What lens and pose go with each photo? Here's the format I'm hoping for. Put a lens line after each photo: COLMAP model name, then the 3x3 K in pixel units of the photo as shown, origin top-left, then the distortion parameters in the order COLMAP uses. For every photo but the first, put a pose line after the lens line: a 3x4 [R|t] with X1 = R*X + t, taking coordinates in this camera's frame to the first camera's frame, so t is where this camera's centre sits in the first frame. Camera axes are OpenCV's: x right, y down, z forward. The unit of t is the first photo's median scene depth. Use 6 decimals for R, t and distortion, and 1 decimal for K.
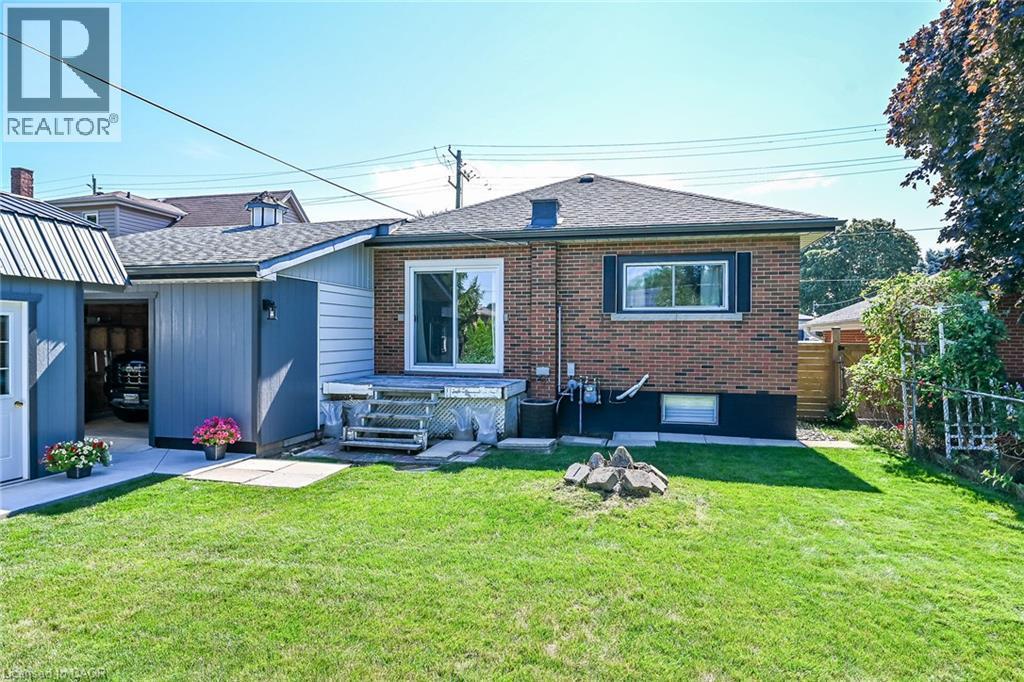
lens RADIAL K [[577.8, 0, 508.4], [0, 577.8, 344.7], [0, 0, 1]] dist [-0.002765, 0.000253]
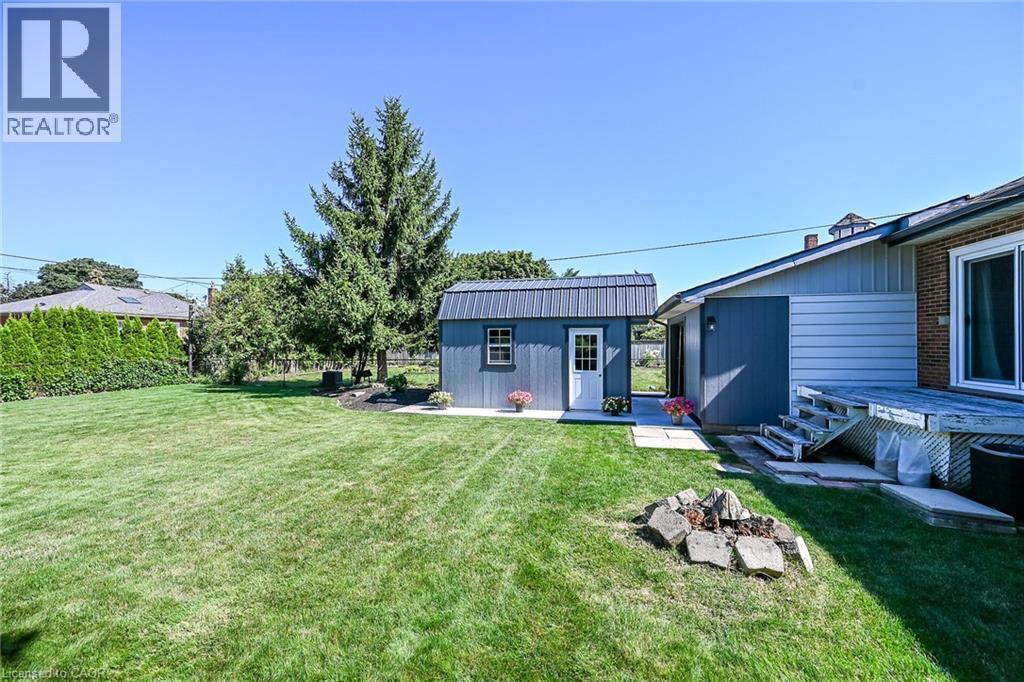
lens RADIAL K [[400.5, 0, 516.0], [0, 400.5, 346.4], [0, 0, 1]] dist [0.003784, -0.000736]
pose [[0.020432, 0.002256, -0.999789, 0.526505], [-0.013751, 0.999904, 0.001975, -0.004076], [0.999697, 0.013708, 0.020461, 0.536300]]
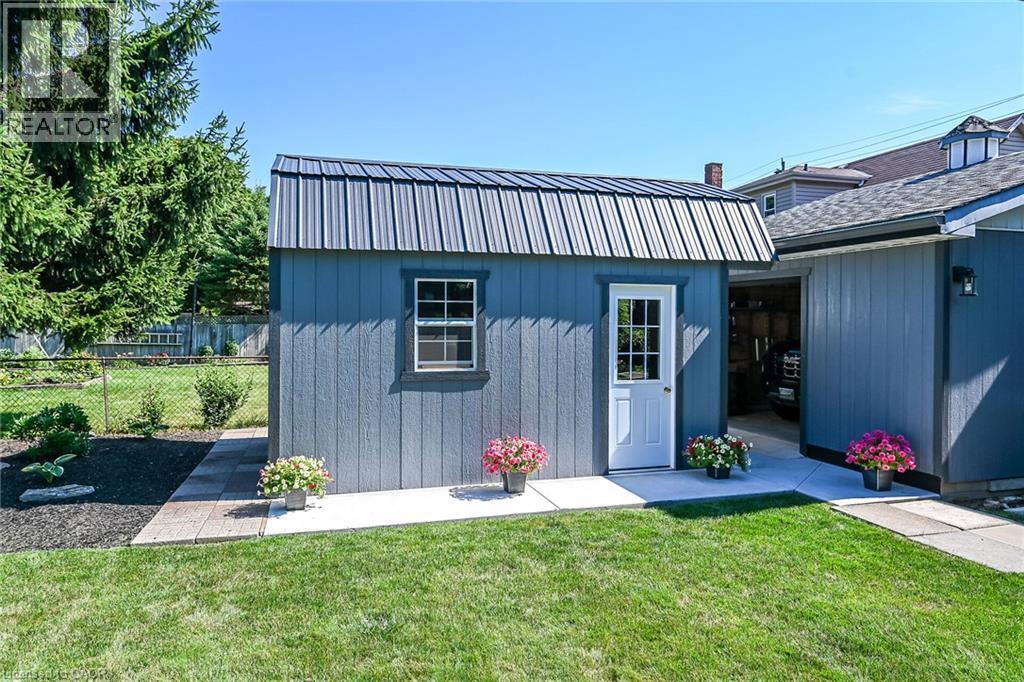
lens RADIAL K [[650.5, 0, 486.6], [0, 650.5, 320.3], [0, 0, 1]] dist [-0.005855, 0.002195]
pose [[0.491090, -0.001746, -0.871107, -0.032497], [-0.015031, 0.999832, -0.010478, 0.000565], [0.870979, 0.018240, 0.490981, 0.155779]]
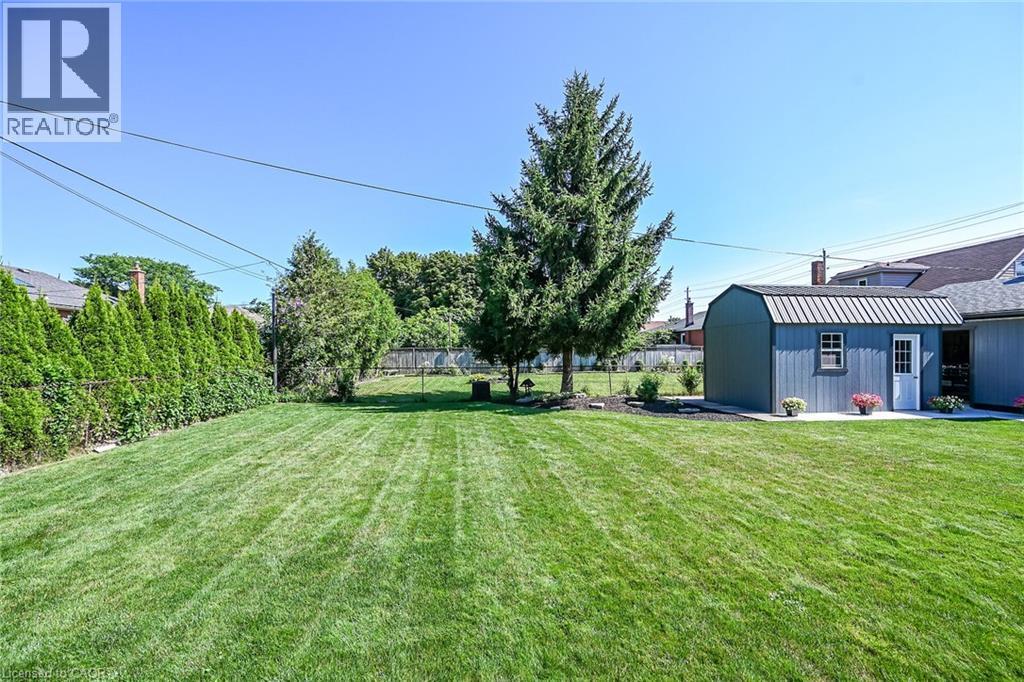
lens RADIAL K [[400.5, 0, 519.6], [0, 400.5, 349.1], [0, 0, 1]] dist [0.003784, -0.000736]
pose [[0.343283, -0.006881, -0.939207, 0.116514], [-0.014938, 0.999807, -0.012785, 0.025210], [0.939113, 0.018419, 0.343114, -0.896932]]
